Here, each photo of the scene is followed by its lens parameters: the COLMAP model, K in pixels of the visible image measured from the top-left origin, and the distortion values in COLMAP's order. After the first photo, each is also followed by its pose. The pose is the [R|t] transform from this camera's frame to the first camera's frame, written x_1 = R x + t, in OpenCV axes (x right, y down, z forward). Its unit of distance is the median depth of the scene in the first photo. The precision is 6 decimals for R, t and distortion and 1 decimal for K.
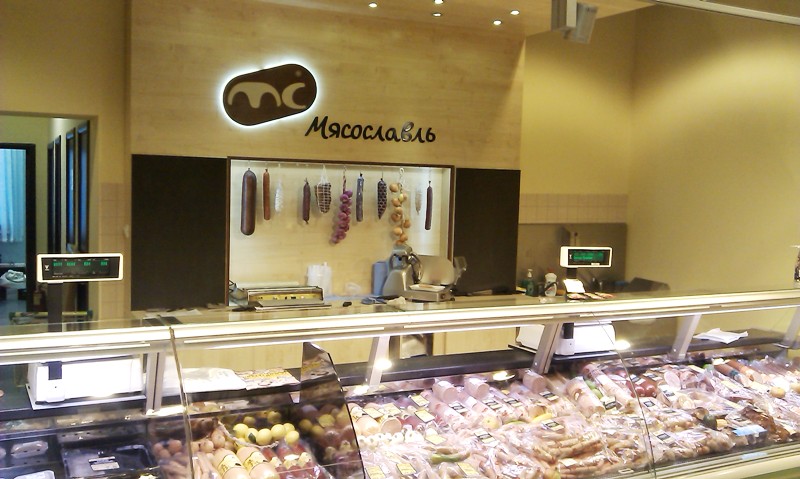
lens RADIAL K [[727.0, 0, 400.0], [0, 727.0, 239.5], [0, 0, 1]] dist [0.093468, -0.249568]
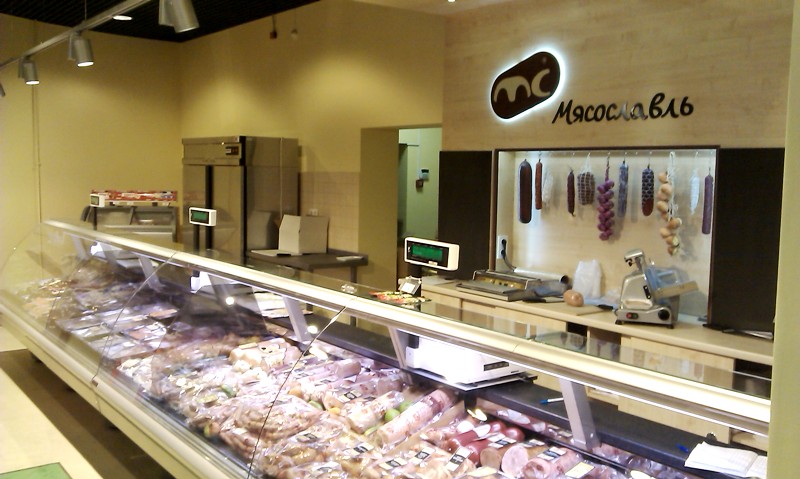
lens RADIAL K [[727.0, 0, 400.0], [0, 727.0, 239.5], [0, 0, 1]] dist [0.093468, -0.249568]
pose [[0.230500, 0.072566, -0.970363, 0.749797], [-0.086718, 0.994779, 0.053793, -0.022958], [0.969200, 0.071749, 0.235590, 0.570214]]
